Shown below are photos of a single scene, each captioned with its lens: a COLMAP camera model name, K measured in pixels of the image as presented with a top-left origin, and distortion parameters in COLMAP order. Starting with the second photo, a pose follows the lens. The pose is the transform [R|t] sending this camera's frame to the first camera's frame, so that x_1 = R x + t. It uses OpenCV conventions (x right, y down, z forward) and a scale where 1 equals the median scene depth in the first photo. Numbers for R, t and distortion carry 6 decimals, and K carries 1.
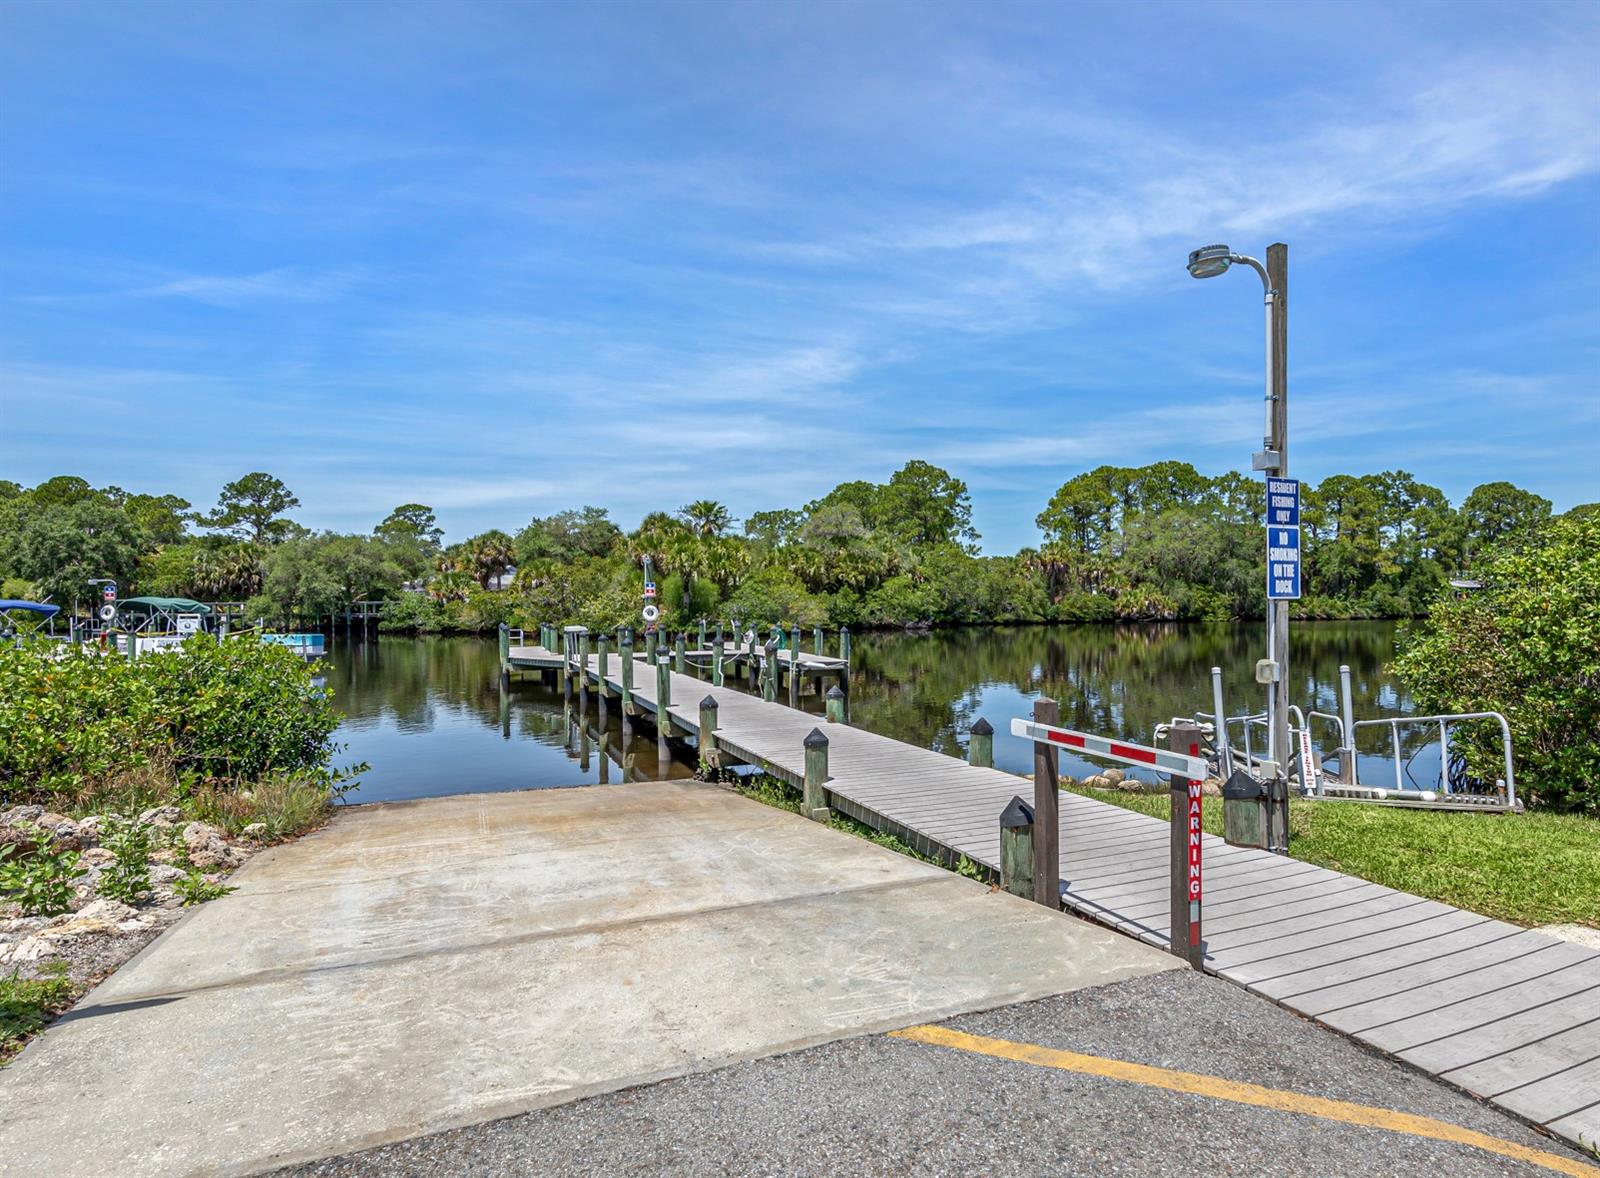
lens RADIAL K [[857.0, 0, 830.4], [0, 857.0, 598.5], [0, 0, 1]] dist [0.002812, -0.000630]
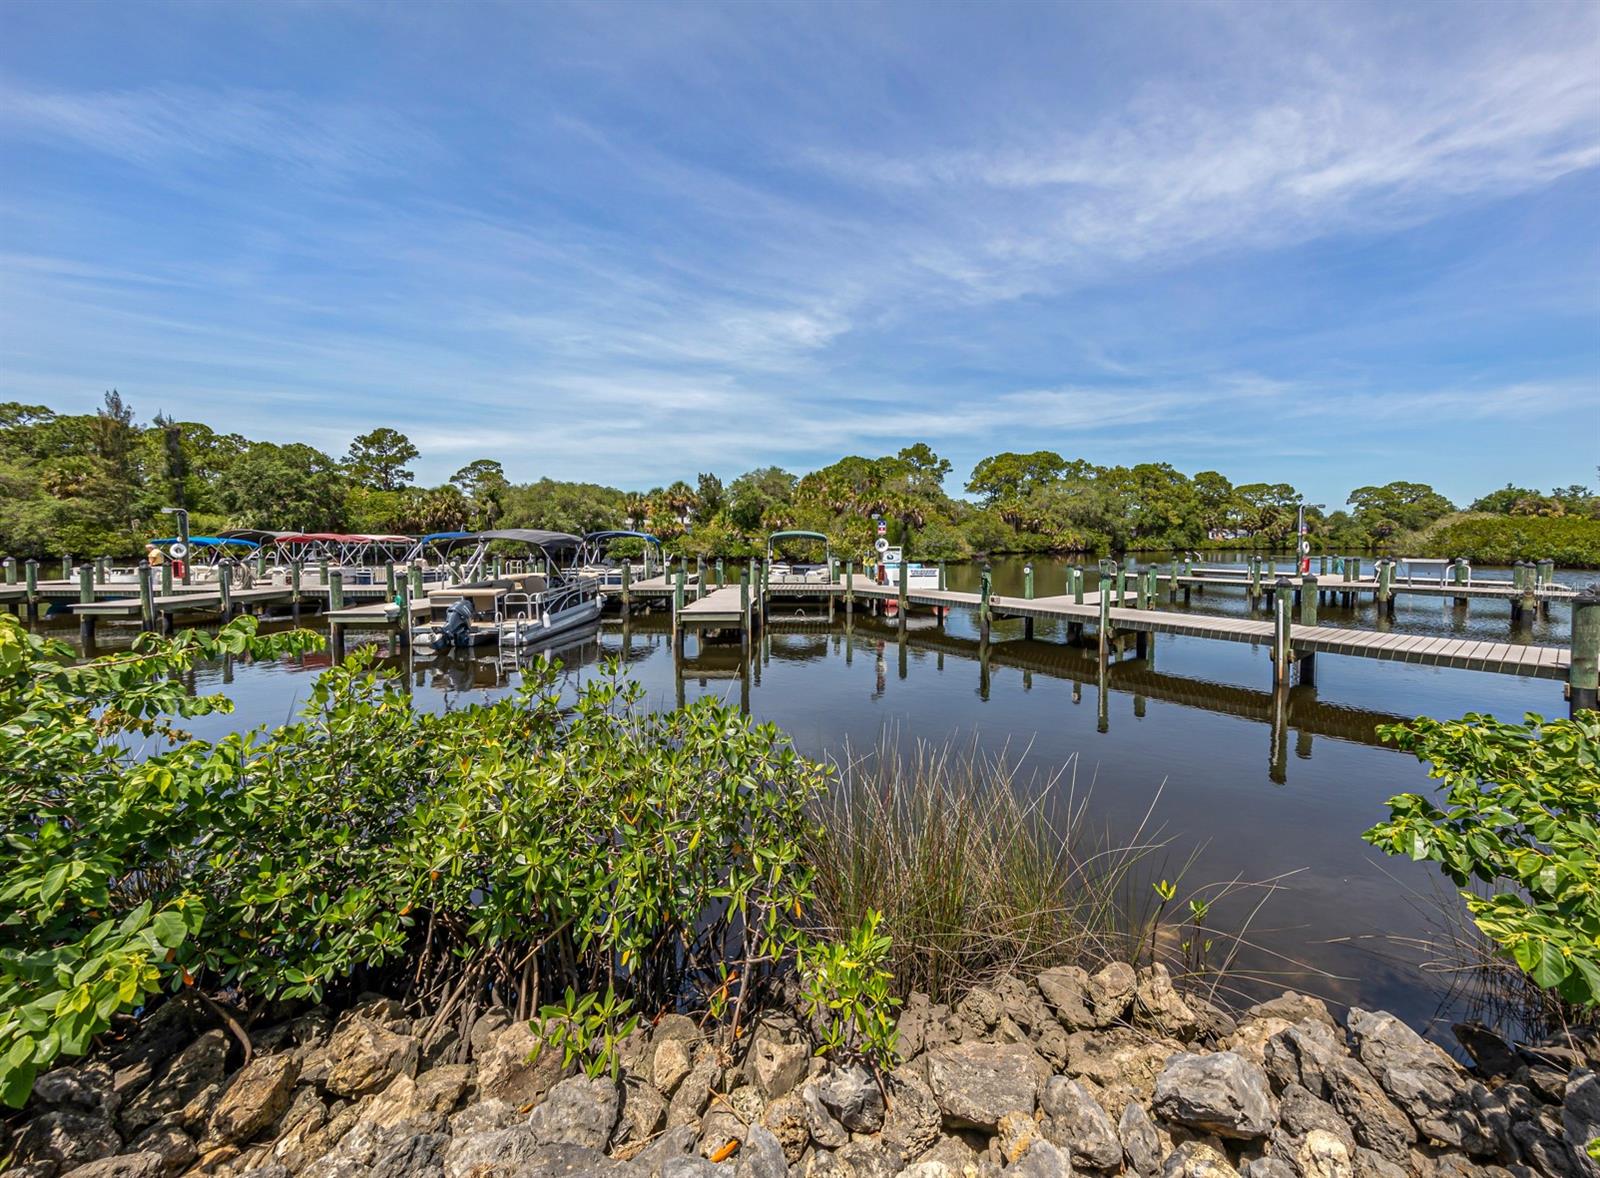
lens RADIAL K [[560.0, 0, 802.7], [0, 560.0, 545.8], [0, 0, 1]] dist [-0.001891, -0.000079]
pose [[0.970839, 0.003553, 0.239705, -0.287070], [-0.007754, 0.999832, 0.016585, 0.001487], [-0.239605, -0.017960, 0.970704, 0.090782]]
